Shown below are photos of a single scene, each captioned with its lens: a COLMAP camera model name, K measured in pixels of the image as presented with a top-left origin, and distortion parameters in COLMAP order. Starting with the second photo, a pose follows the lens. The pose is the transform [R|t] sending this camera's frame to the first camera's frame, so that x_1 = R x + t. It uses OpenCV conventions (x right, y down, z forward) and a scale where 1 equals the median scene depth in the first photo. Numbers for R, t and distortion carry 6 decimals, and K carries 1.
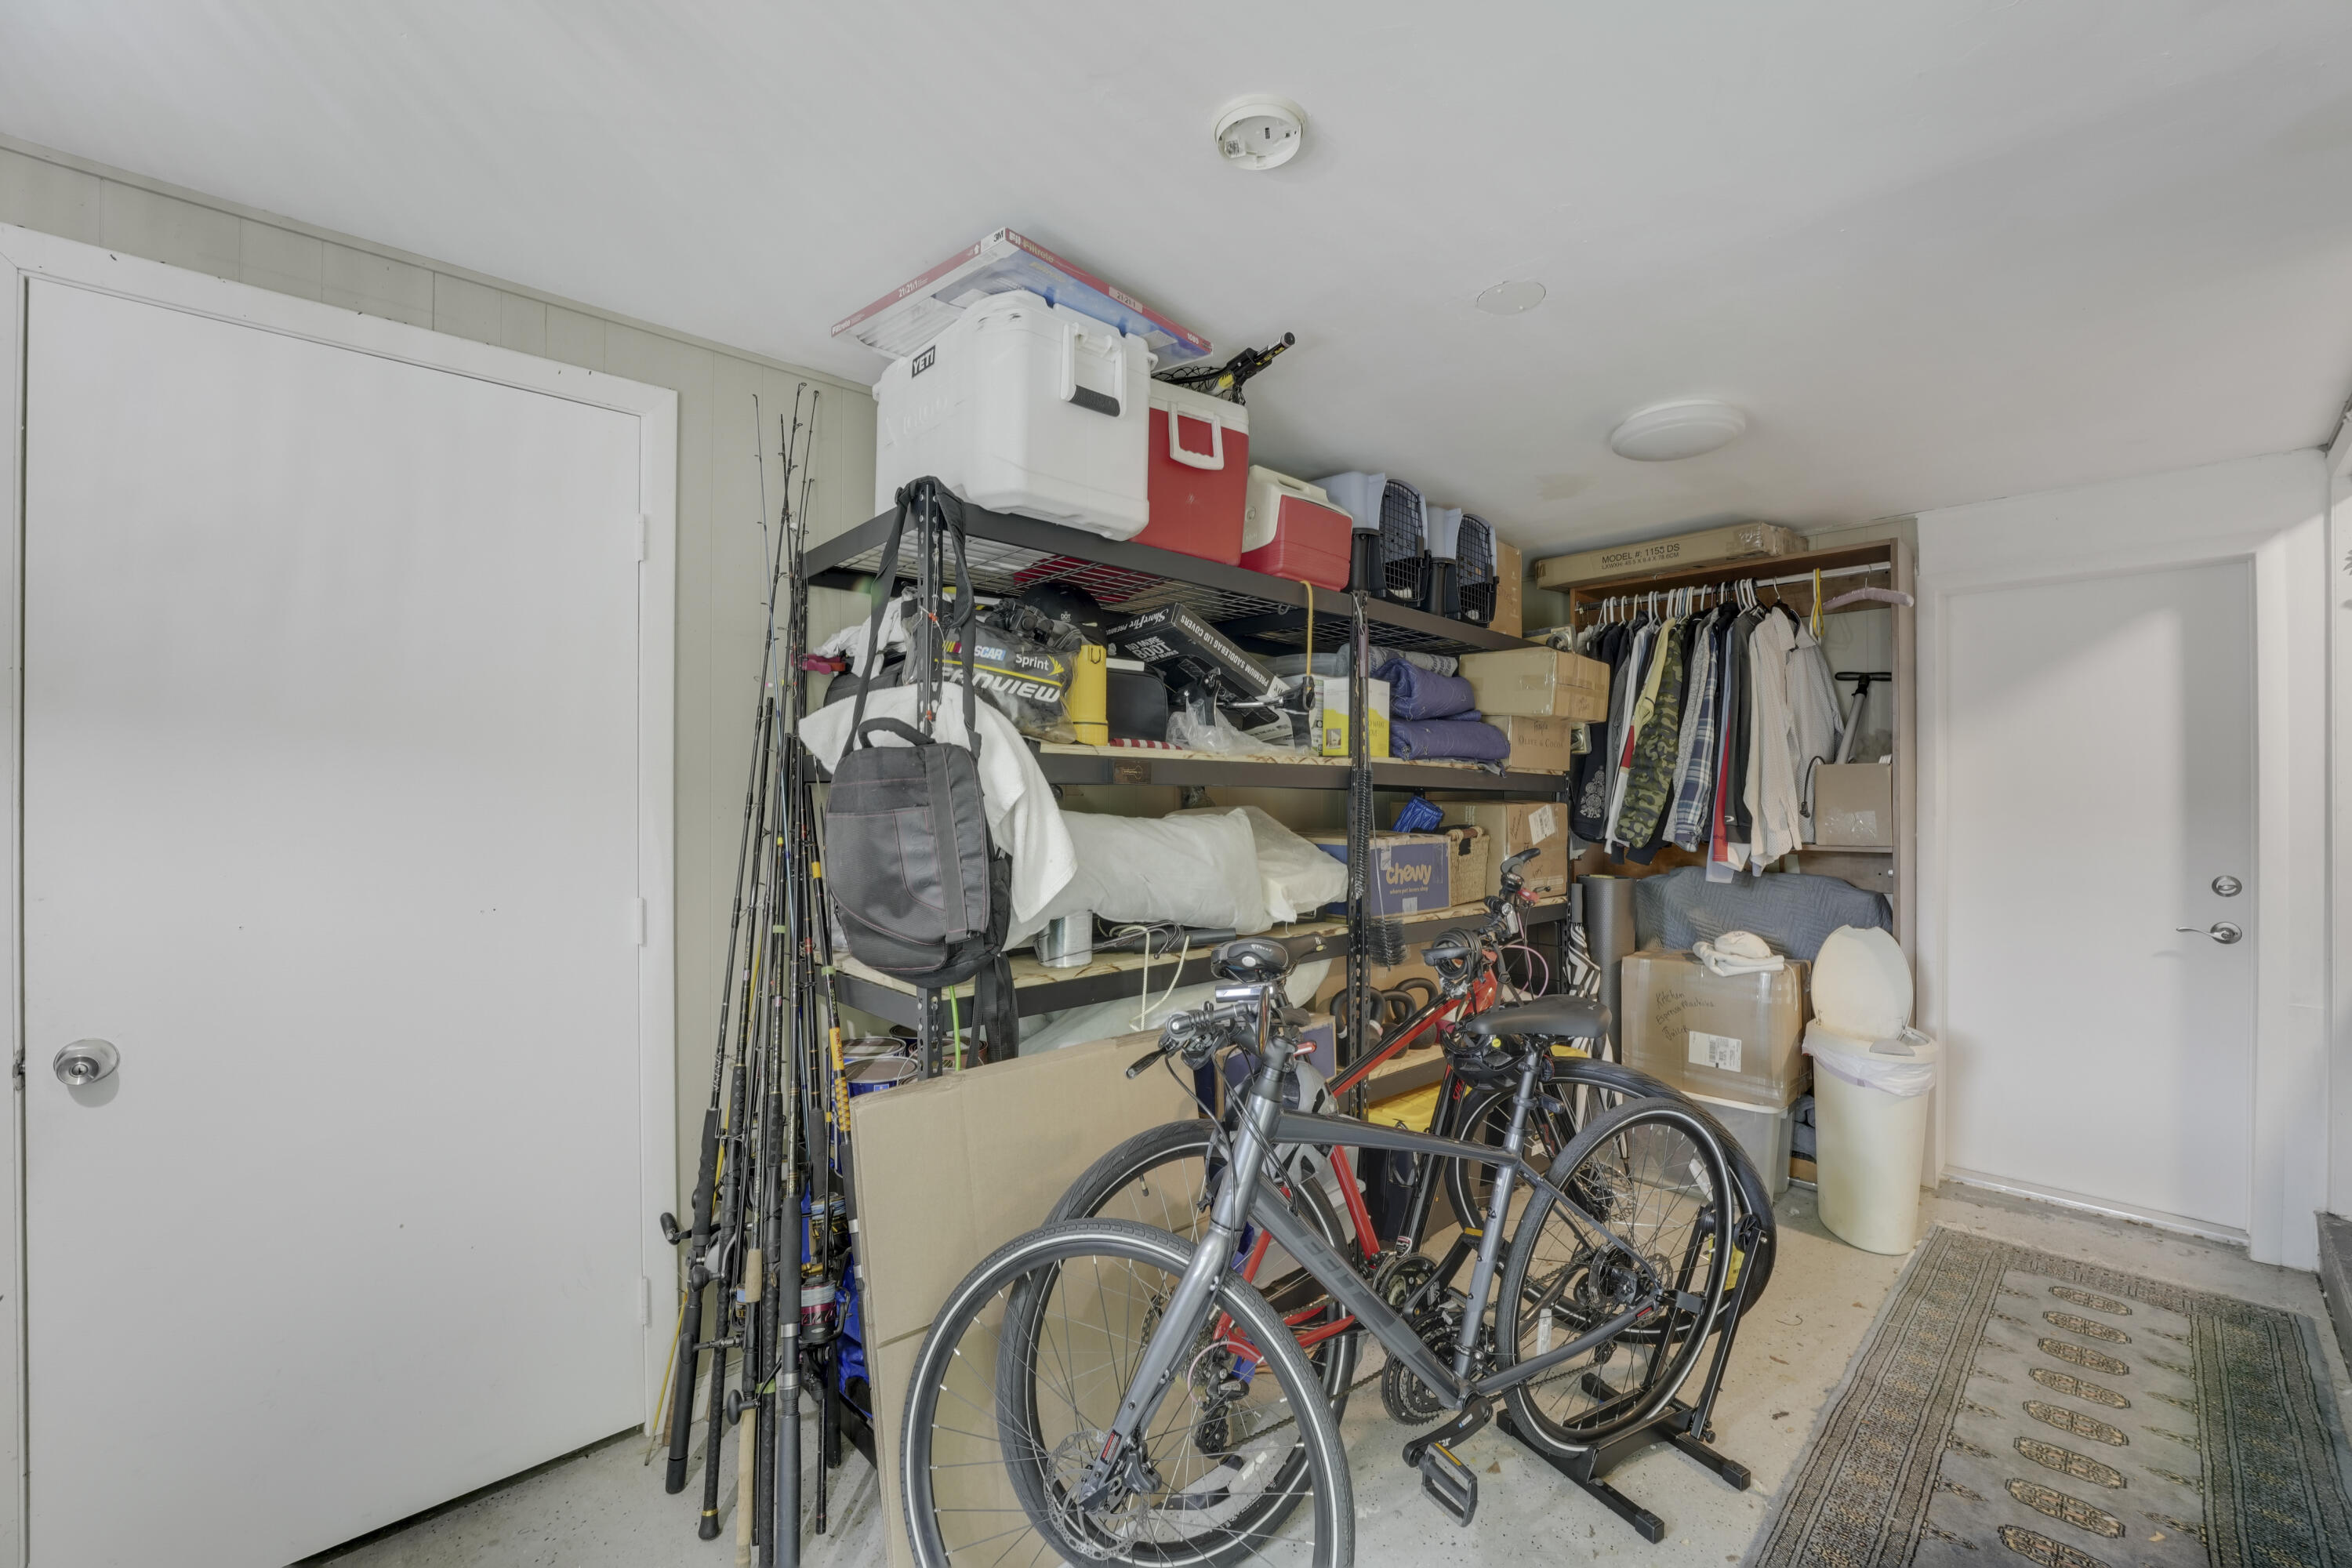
lens RADIAL K [[959.9, 0, 1180.1], [0, 959.9, 785.4], [0, 0, 1]] dist [-0.033953, 0.000381]
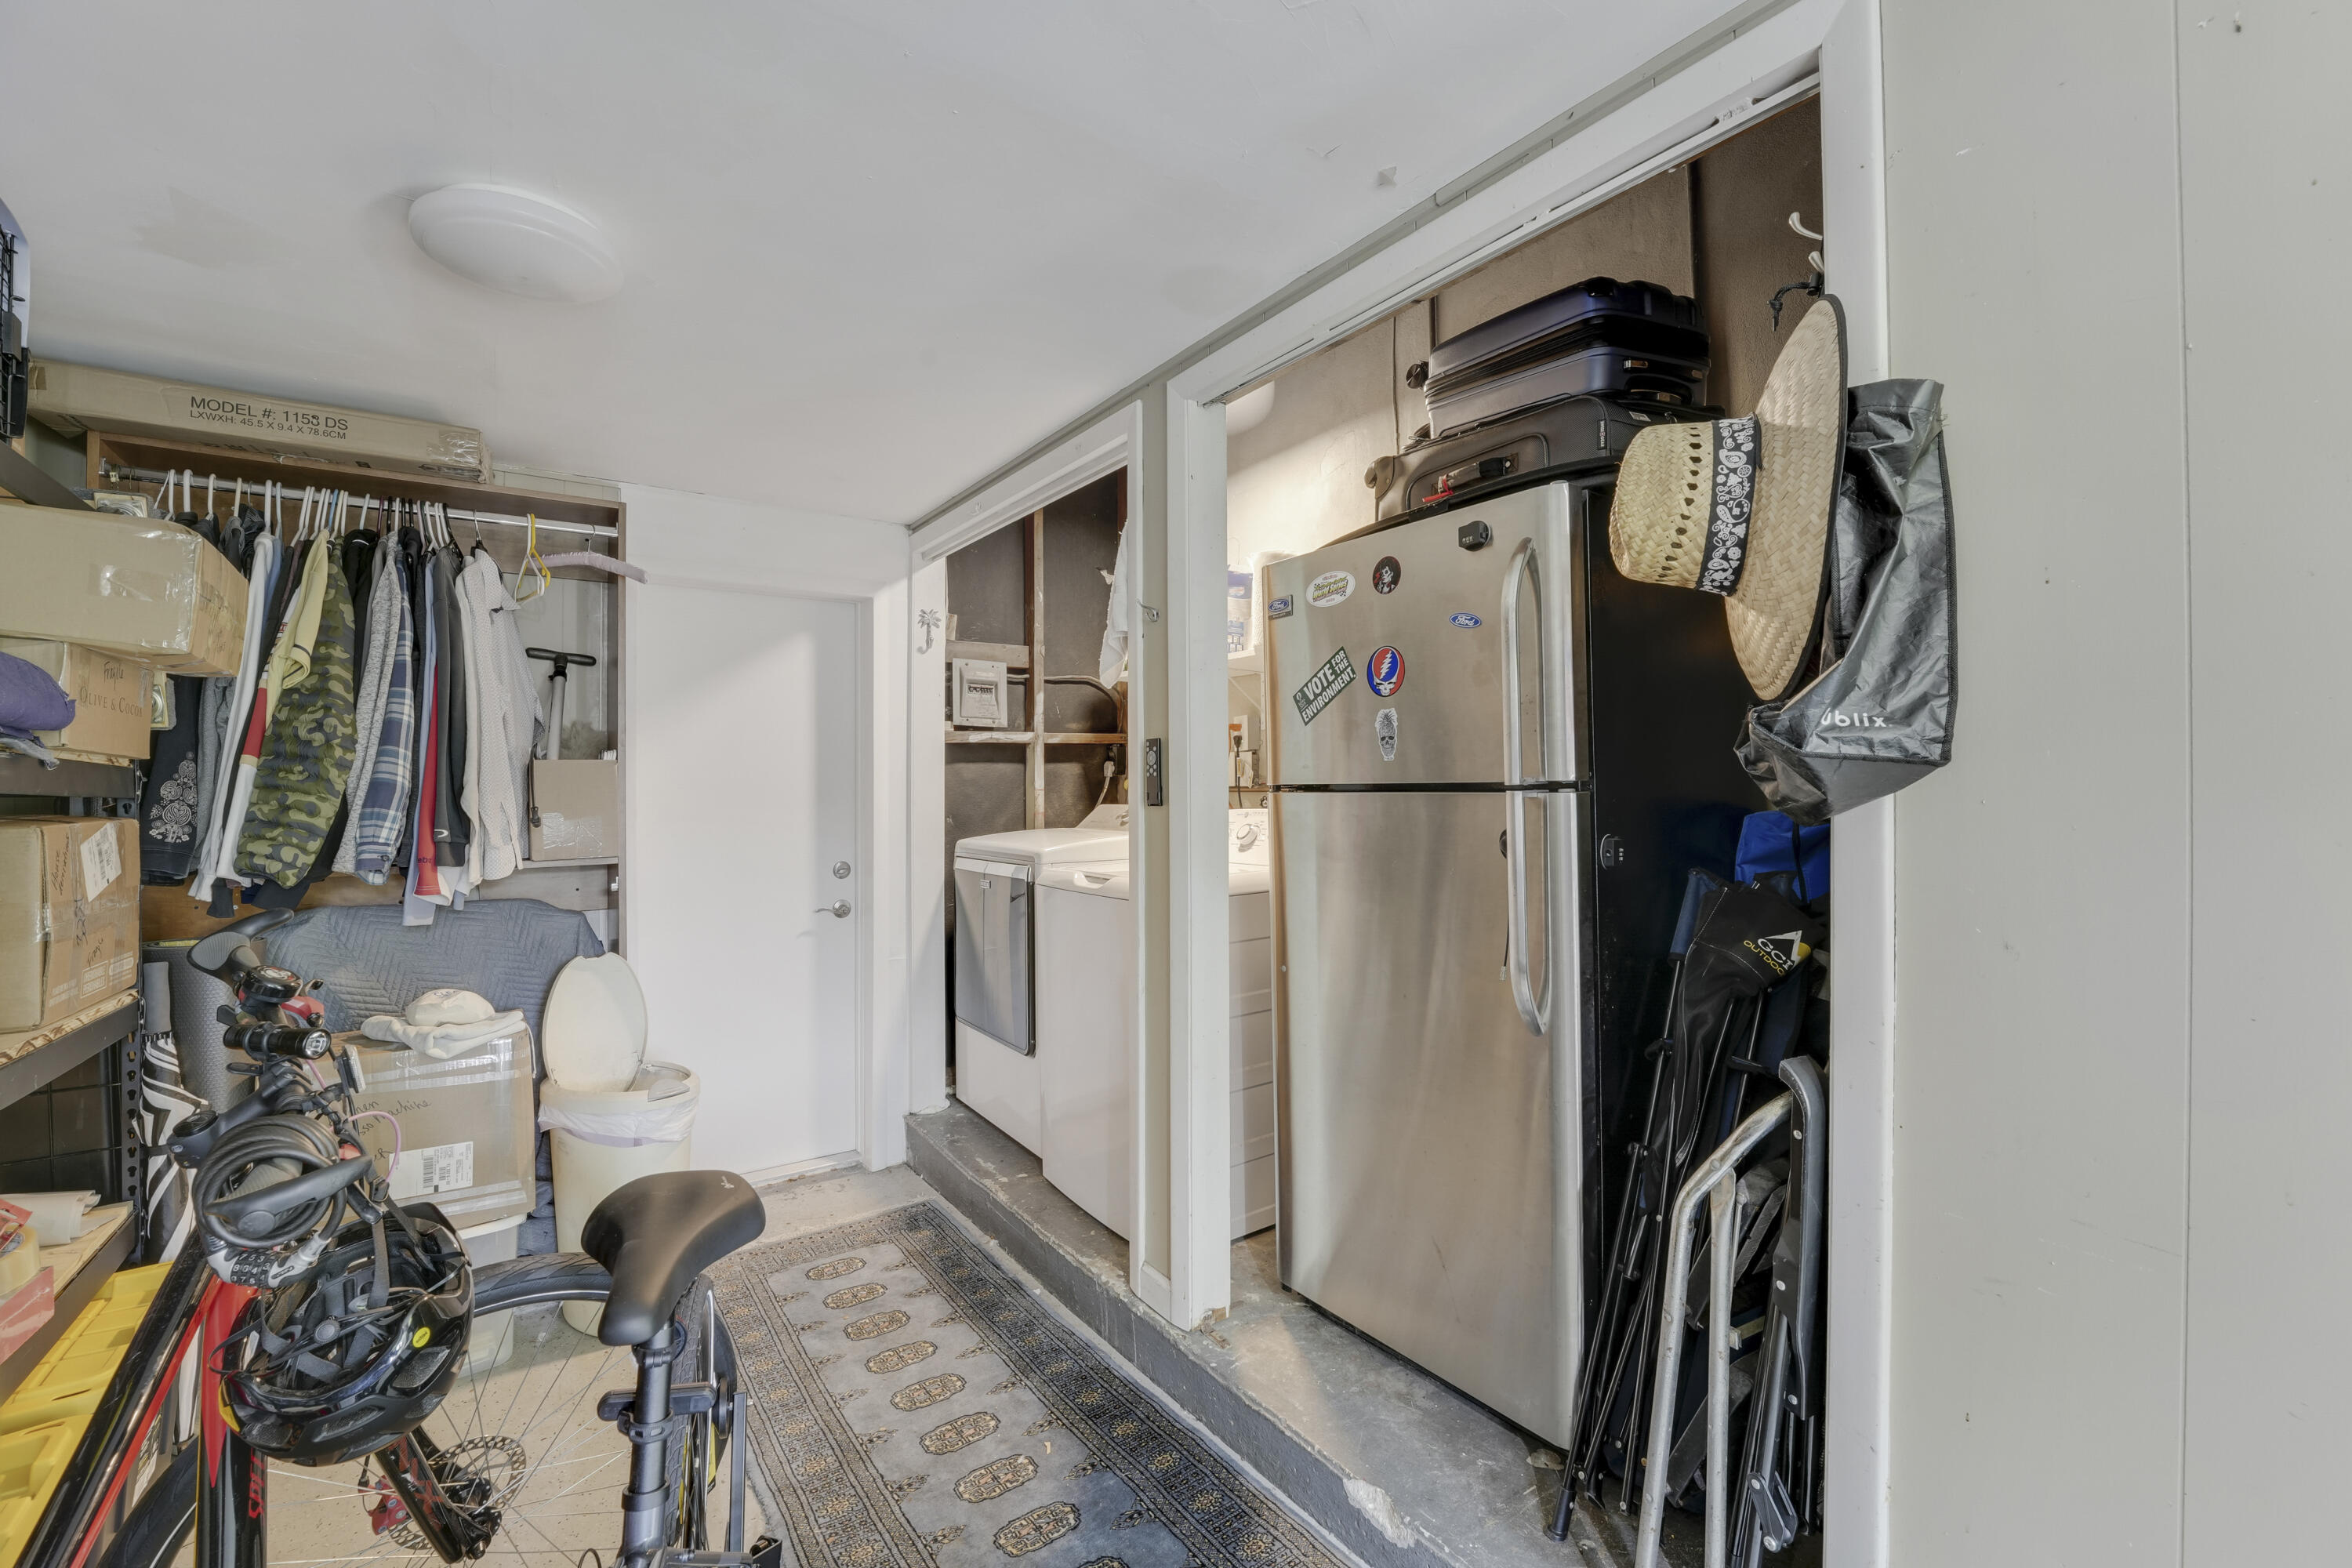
lens RADIAL K [[959.9, 0, 1180.6], [0, 959.9, 775.8], [0, 0, 1]] dist [-0.033953, 0.000381]
pose [[0.128705, 0.011174, 0.991620, -0.041691], [0.002470, 0.999930, -0.011588, 0.001974], [-0.991680, 0.003940, 0.128668, 0.354016]]
